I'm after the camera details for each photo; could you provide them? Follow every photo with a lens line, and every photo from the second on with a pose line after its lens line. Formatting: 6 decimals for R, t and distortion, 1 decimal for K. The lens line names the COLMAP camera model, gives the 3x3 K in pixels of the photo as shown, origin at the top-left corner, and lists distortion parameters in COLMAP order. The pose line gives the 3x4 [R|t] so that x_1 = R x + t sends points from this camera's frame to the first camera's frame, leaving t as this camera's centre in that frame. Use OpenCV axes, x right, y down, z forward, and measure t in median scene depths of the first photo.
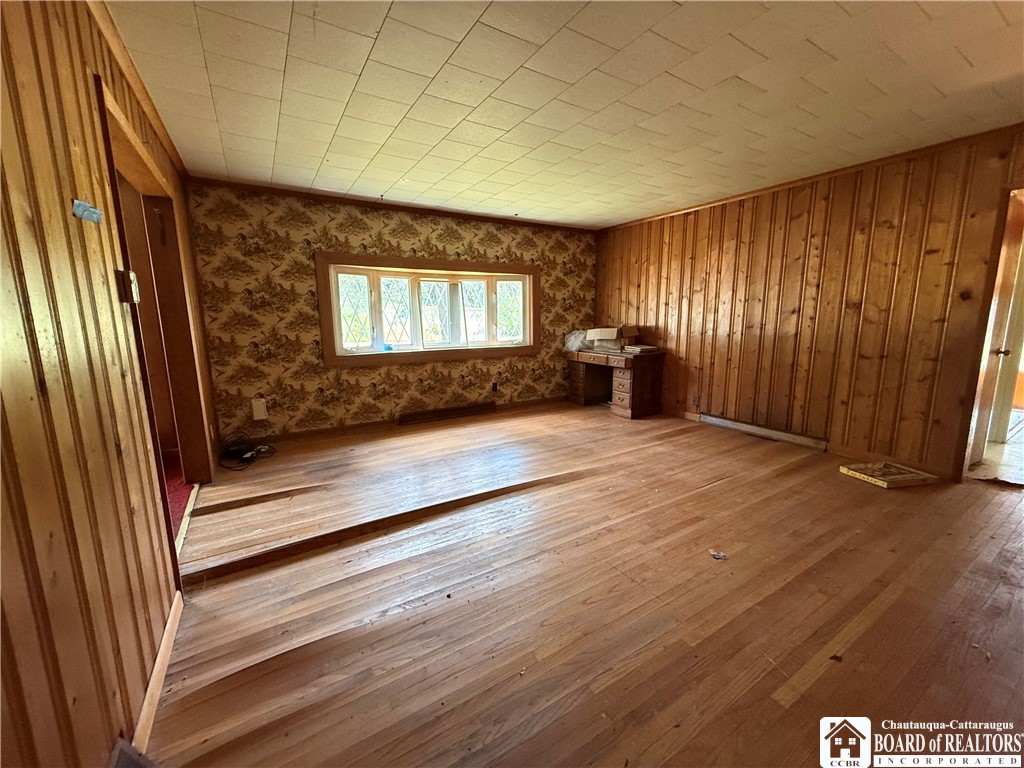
lens RADIAL K [[407.5, 0, 509.2], [0, 407.5, 387.3], [0, 0, 1]] dist [-0.000687, 0.000342]
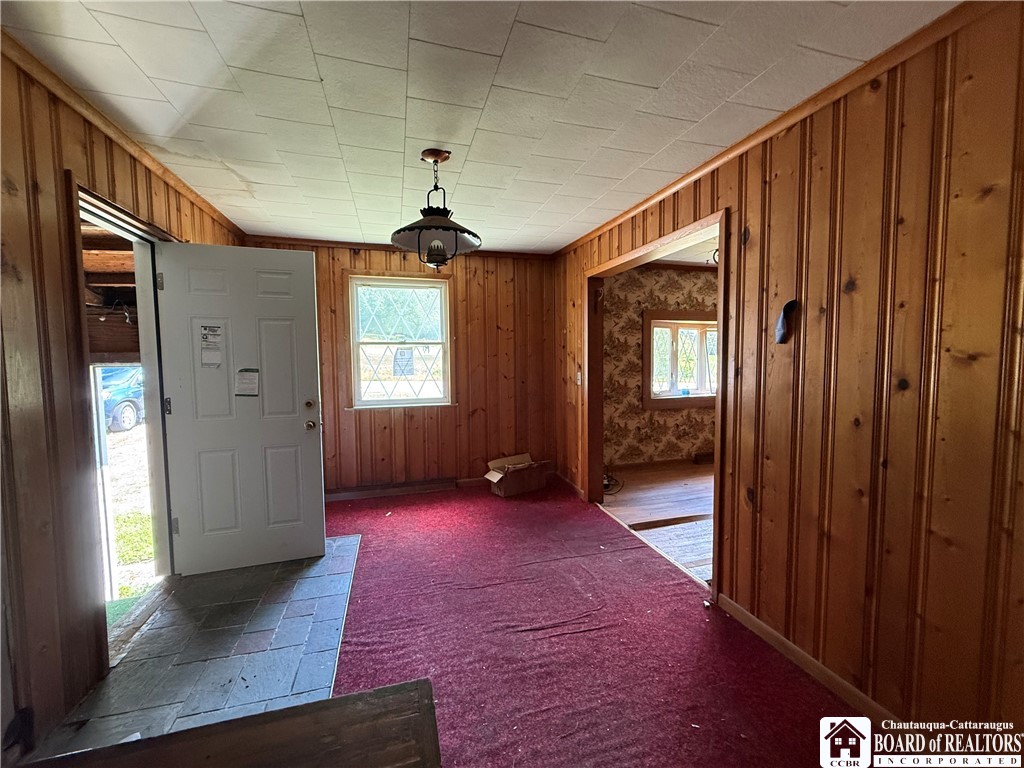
lens RADIAL K [[407.5, 0, 513.9], [0, 407.5, 388.8], [0, 0, 1]] dist [-0.000687, 0.000342]
pose [[0.967452, 0.018536, -0.252373, -0.511114], [-0.042255, 0.995145, -0.088891, 0.011734], [0.249500, 0.096662, 0.963538, -0.191042]]
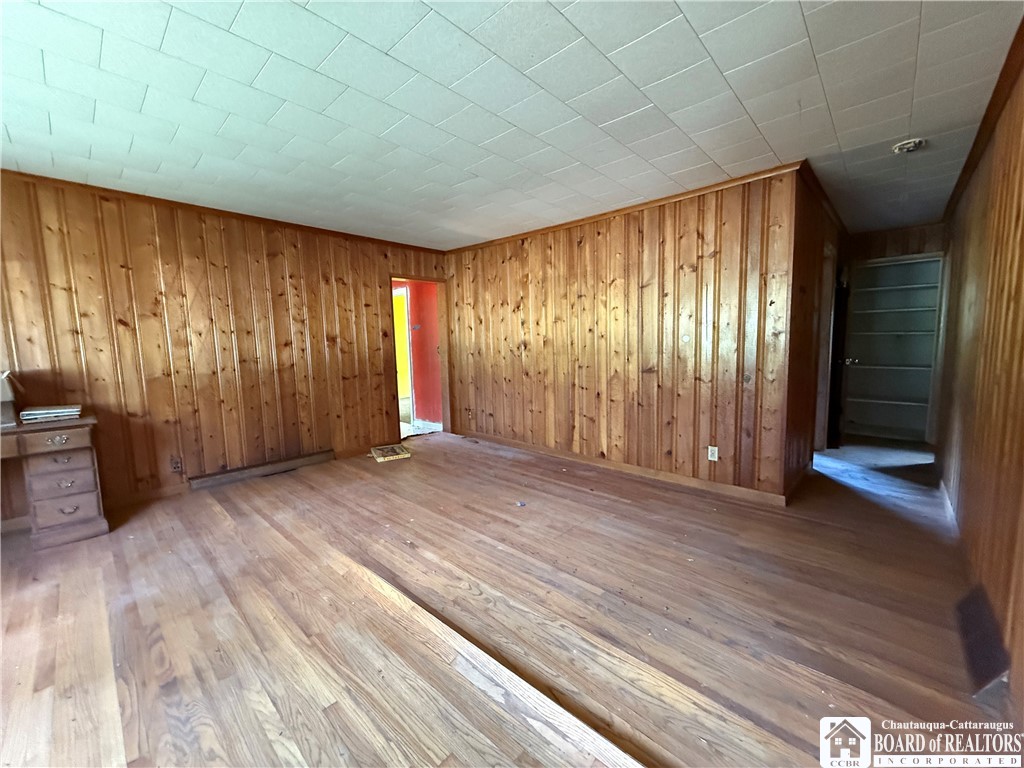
lens RADIAL K [[407.5, 0, 512.6], [0, 407.5, 384.1], [0, 0, 1]] dist [-0.000687, 0.000342]
pose [[-0.266689, -0.084637, 0.960059, -0.430937], [0.189478, 0.972092, 0.138332, -0.108875], [-0.944974, 0.218801, -0.243210, 0.656804]]
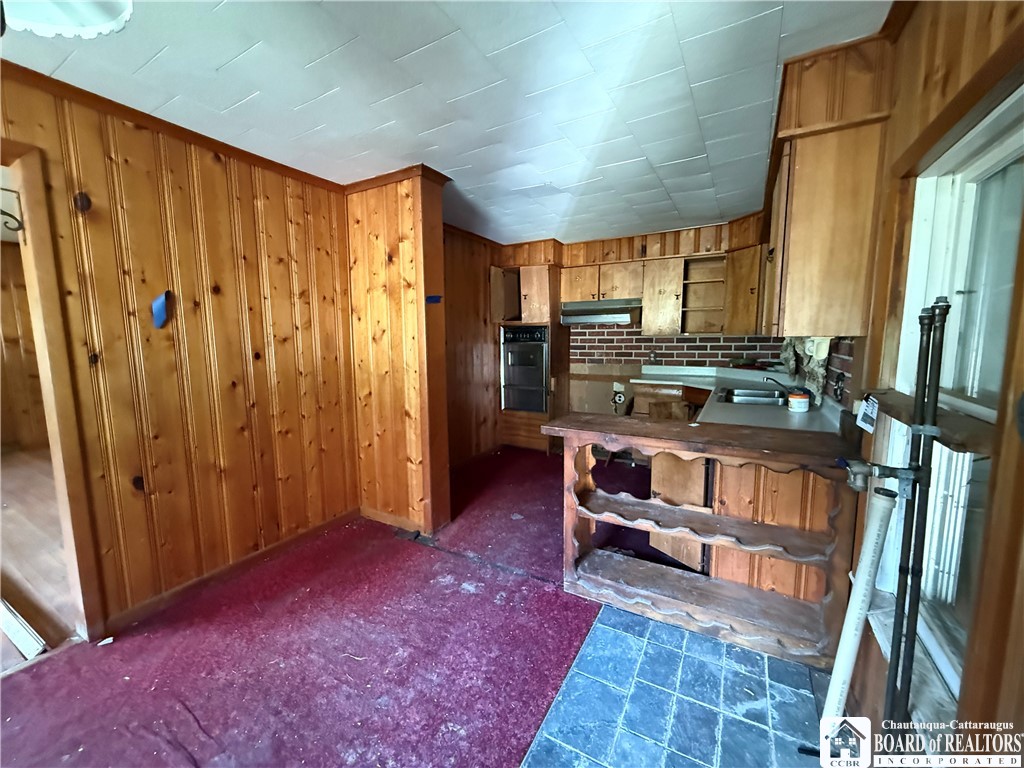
lens RADIAL K [[407.5, 0, 509.4], [0, 407.5, 384.6], [0, 0, 1]] dist [-0.000687, 0.000342]
pose [[-0.484324, -0.098347, 0.869344, -0.958154], [0.155831, 0.968076, 0.196332, -0.052776], [-0.860899, 0.230559, -0.453537, 0.171692]]
